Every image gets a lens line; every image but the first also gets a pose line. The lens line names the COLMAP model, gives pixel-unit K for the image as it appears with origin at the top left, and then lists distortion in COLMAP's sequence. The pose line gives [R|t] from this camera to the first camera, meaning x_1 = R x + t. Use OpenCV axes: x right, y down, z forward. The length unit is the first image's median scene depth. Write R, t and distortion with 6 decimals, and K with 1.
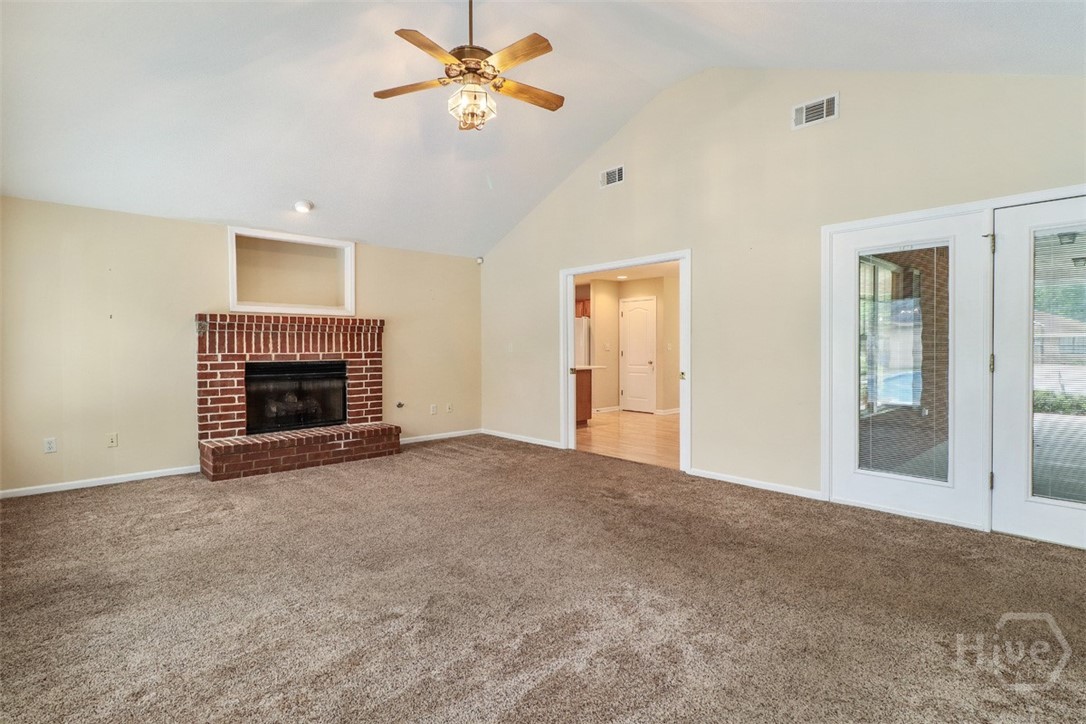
lens RADIAL K [[546.9, 0, 546.3], [0, 546.9, 356.0], [0, 0, 1]] dist [-0.000634, 0.000415]
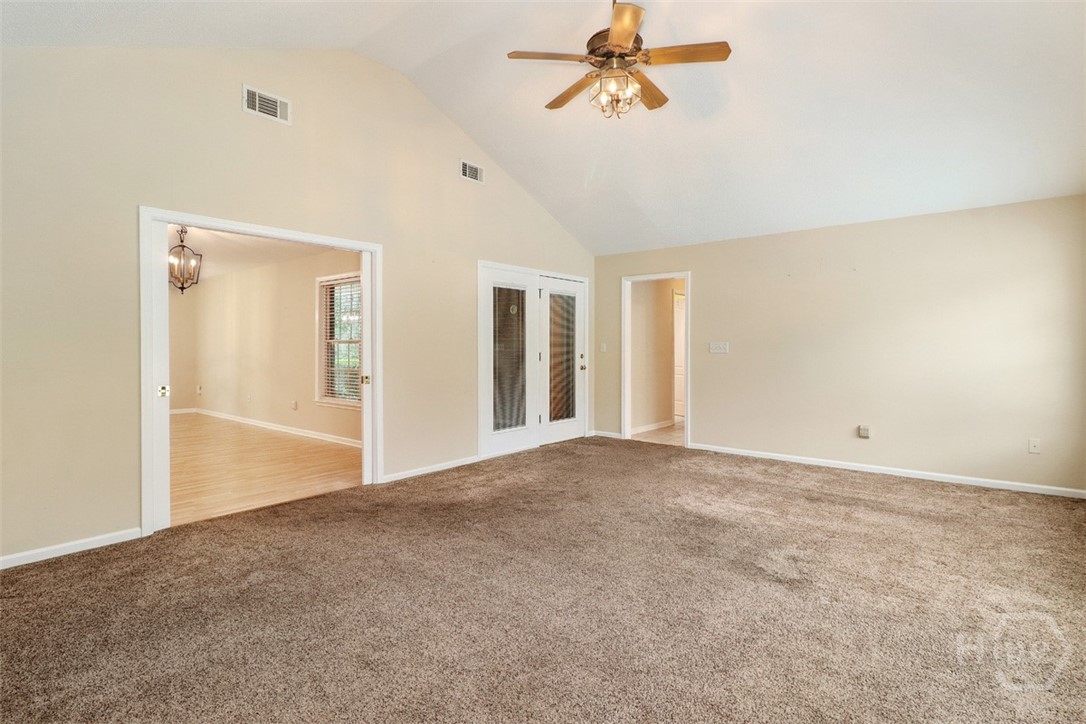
lens RADIAL K [[546.9, 0, 551.4], [0, 546.9, 356.4], [0, 0, 1]] dist [-0.000634, 0.000415]
pose [[-0.153950, -0.015198, 0.987962, -0.531198], [0.012218, 0.999776, 0.017284, -0.011095], [-0.988003, 0.014732, -0.153730, 0.628893]]
